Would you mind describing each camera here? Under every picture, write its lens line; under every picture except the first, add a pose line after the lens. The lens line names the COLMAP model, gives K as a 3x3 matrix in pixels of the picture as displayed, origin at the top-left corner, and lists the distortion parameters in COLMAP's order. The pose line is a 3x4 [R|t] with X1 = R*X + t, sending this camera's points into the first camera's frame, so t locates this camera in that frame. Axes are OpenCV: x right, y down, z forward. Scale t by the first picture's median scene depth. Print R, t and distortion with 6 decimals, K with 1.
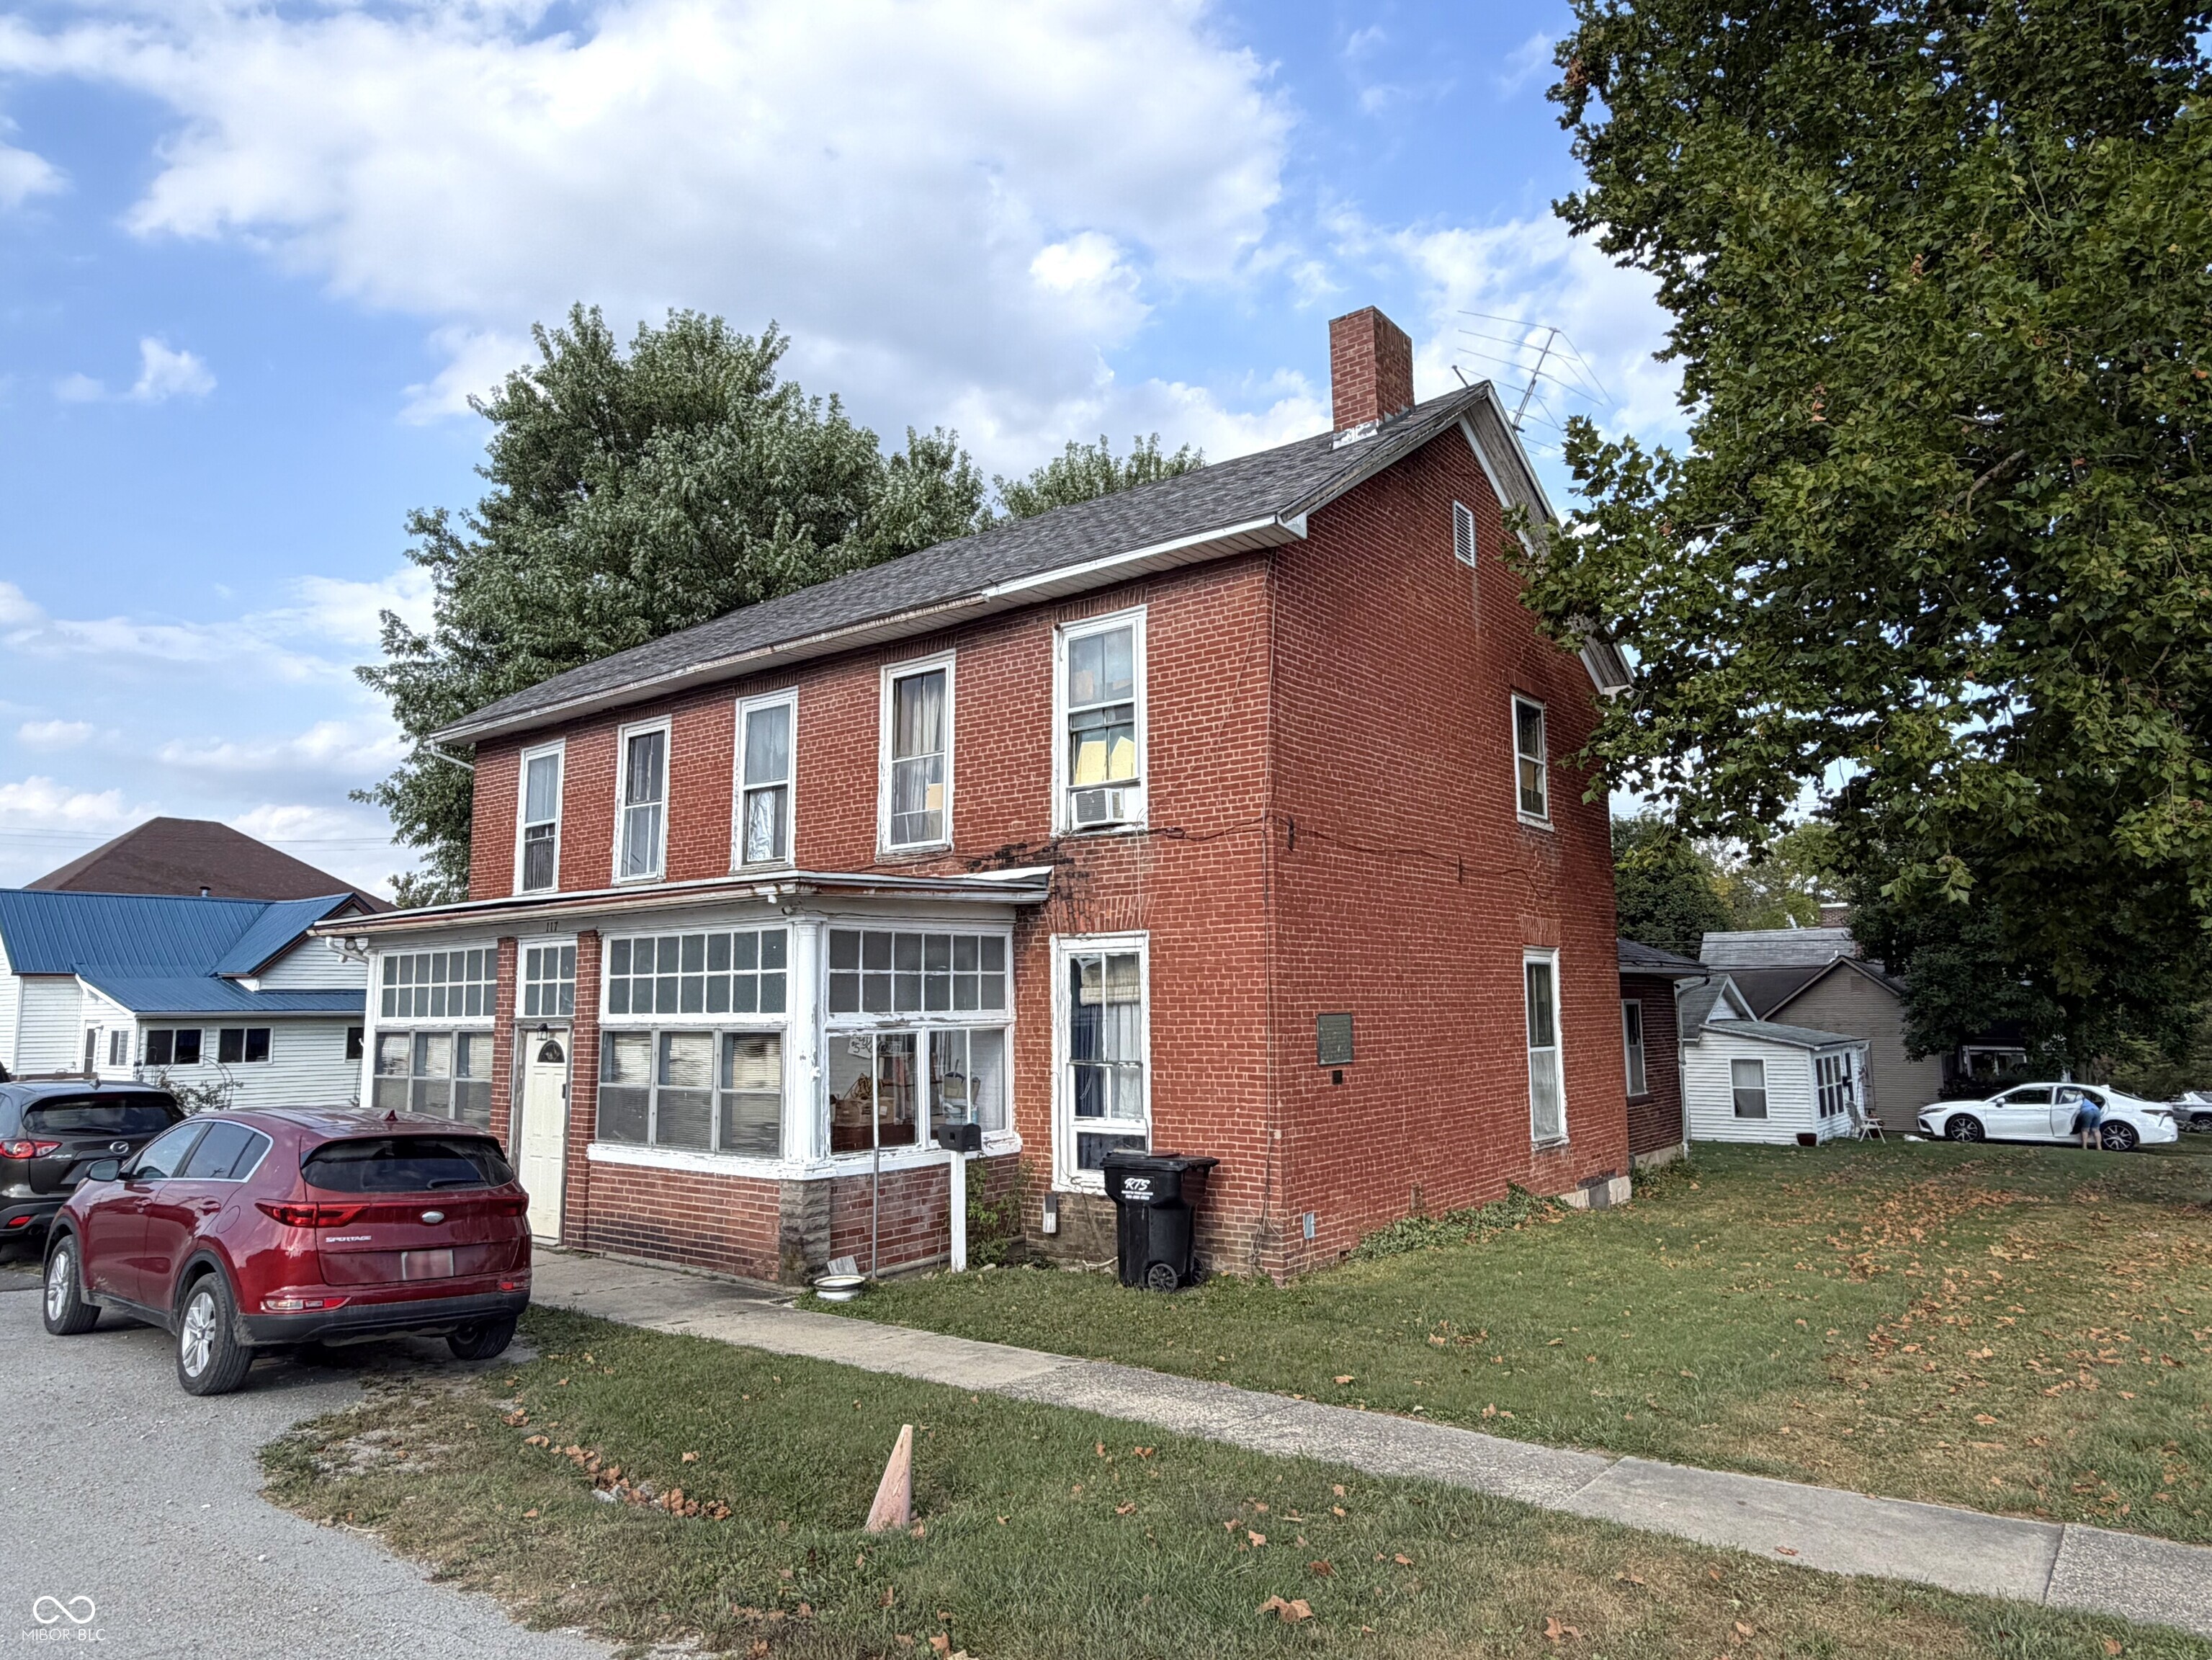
lens RADIAL K [[1386.0, 0, 1106.0], [0, 1386.0, 830.0], [0, 0, 1]] dist [-0.000937, -0.001127]
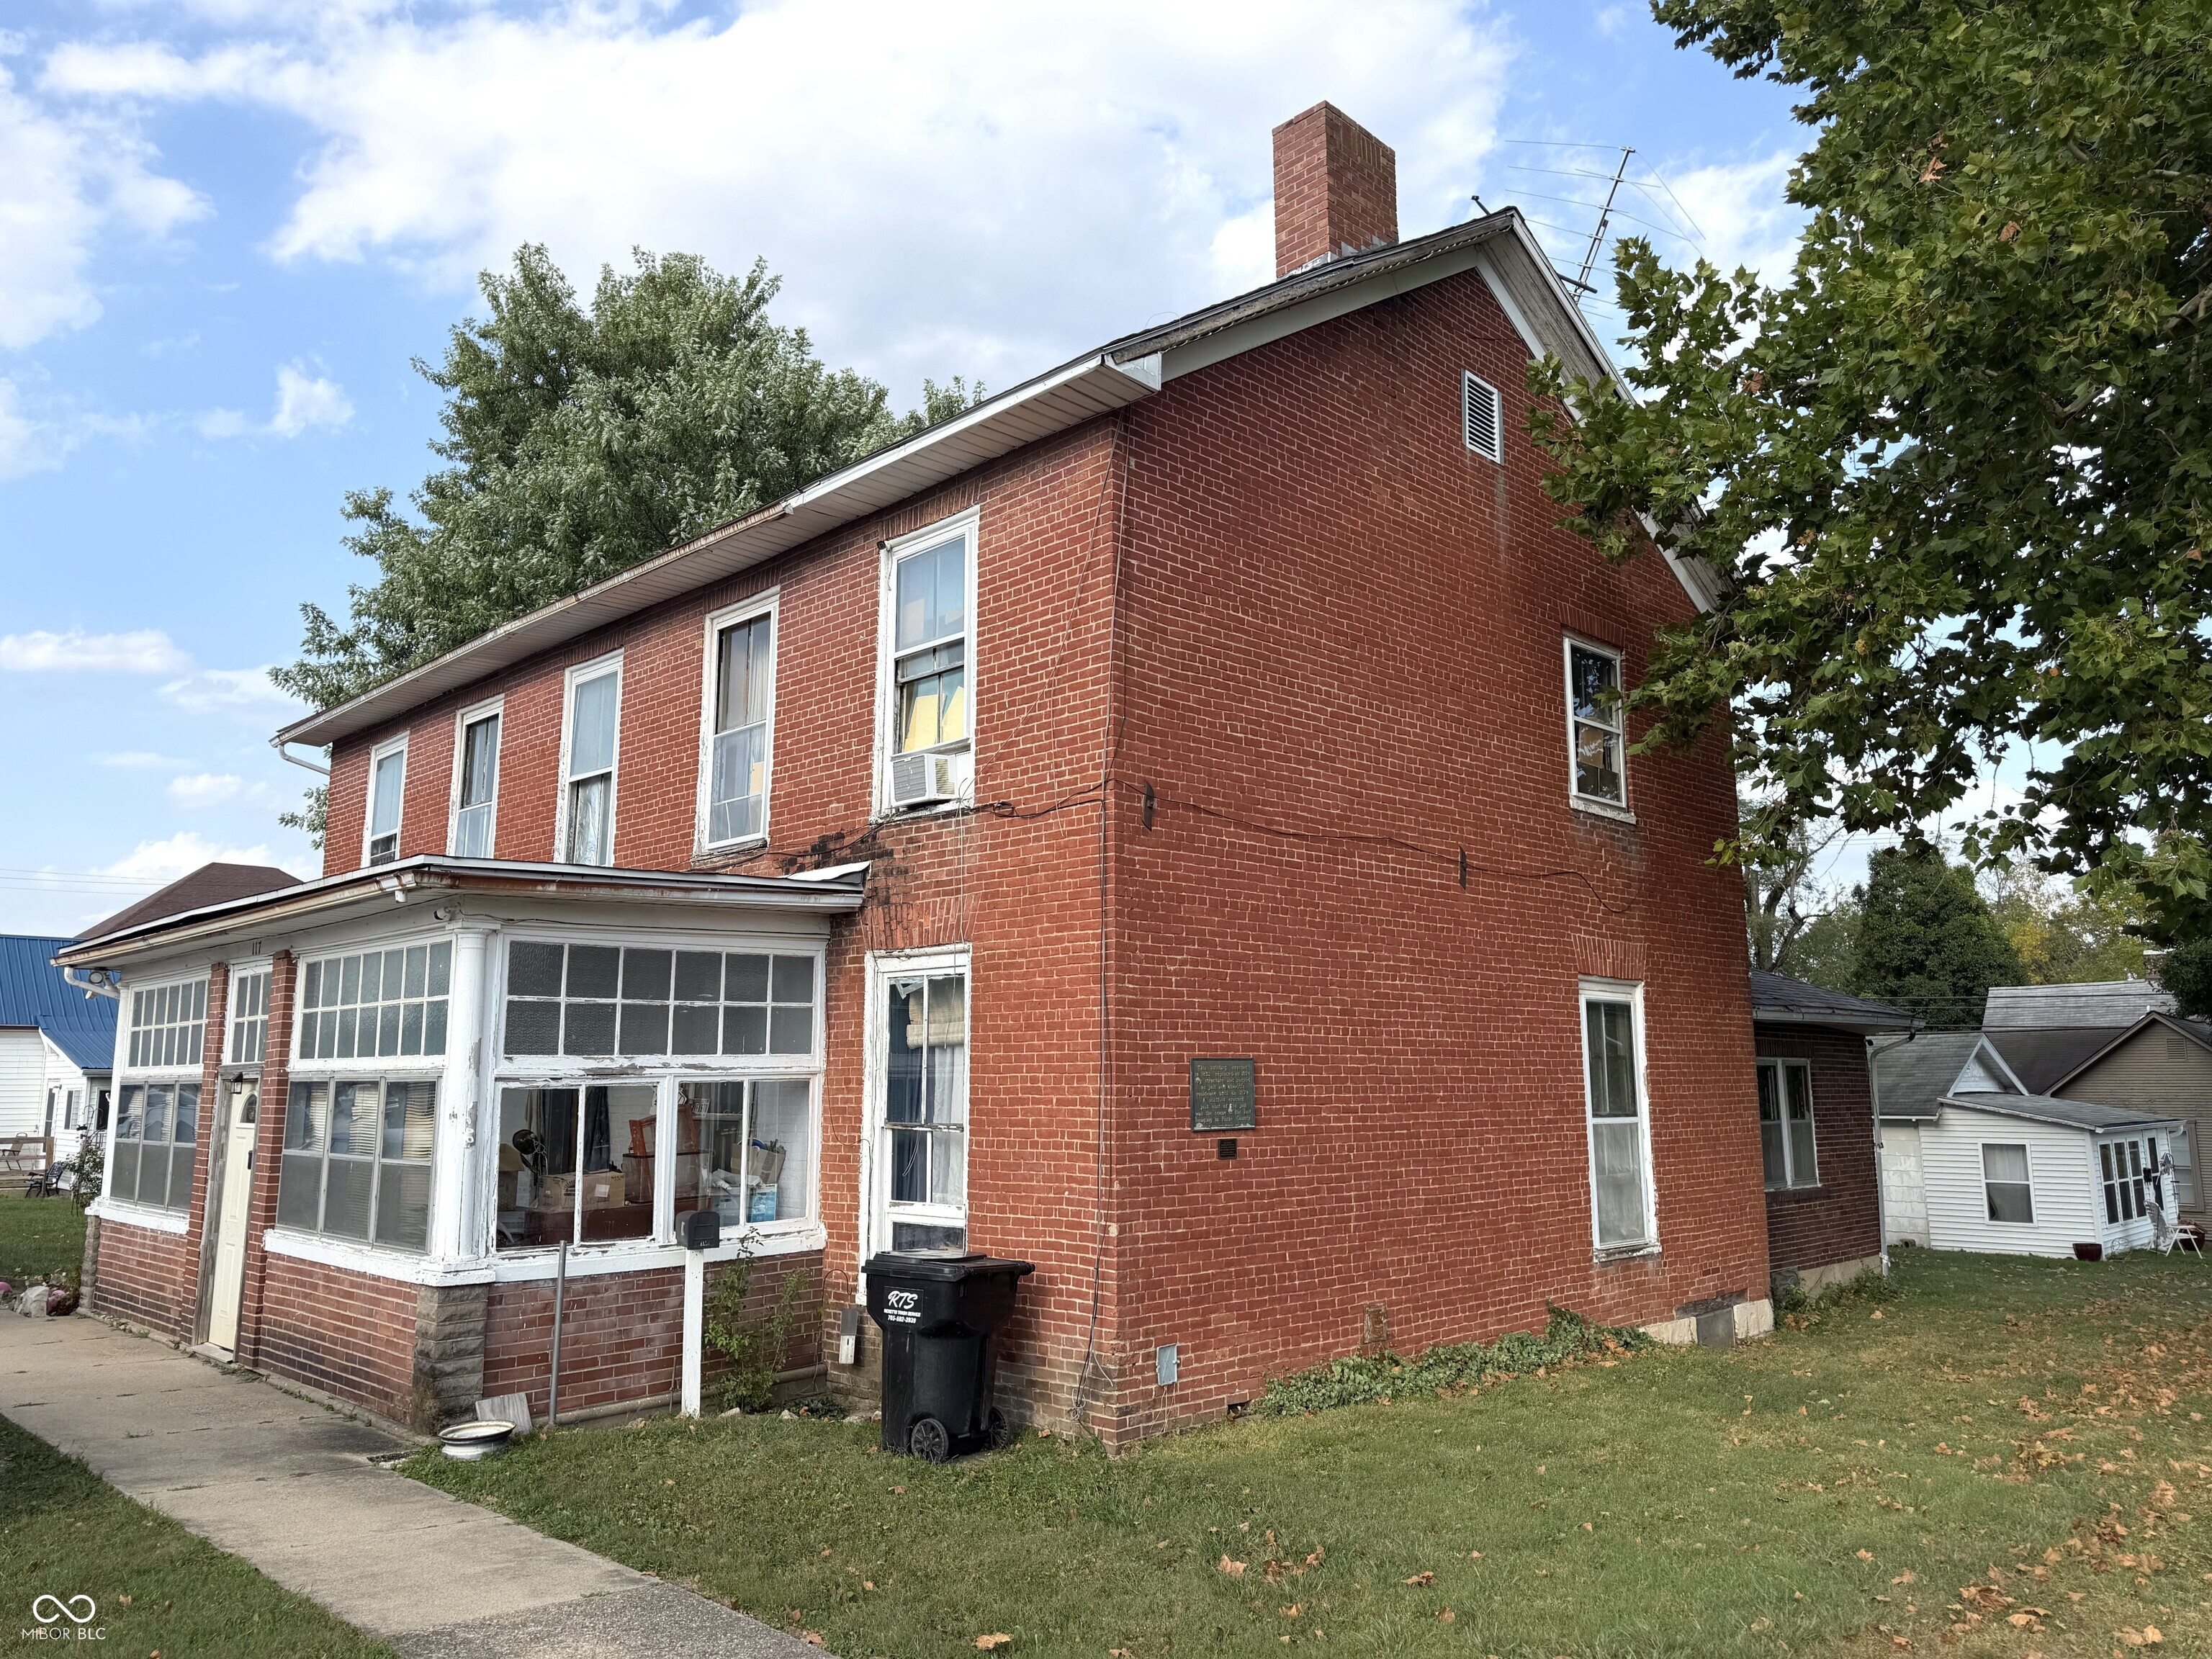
lens RADIAL K [[1538.4, 0, 1106.0], [0, 1538.4, 829.5], [0, 0, 1]] dist [0.128837, -0.209836]
pose [[0.991945, -0.013037, -0.125993, 0.190154], [0.009031, 0.999437, -0.032314, 0.036426], [0.126343, 0.030916, 0.991505, 0.186077]]
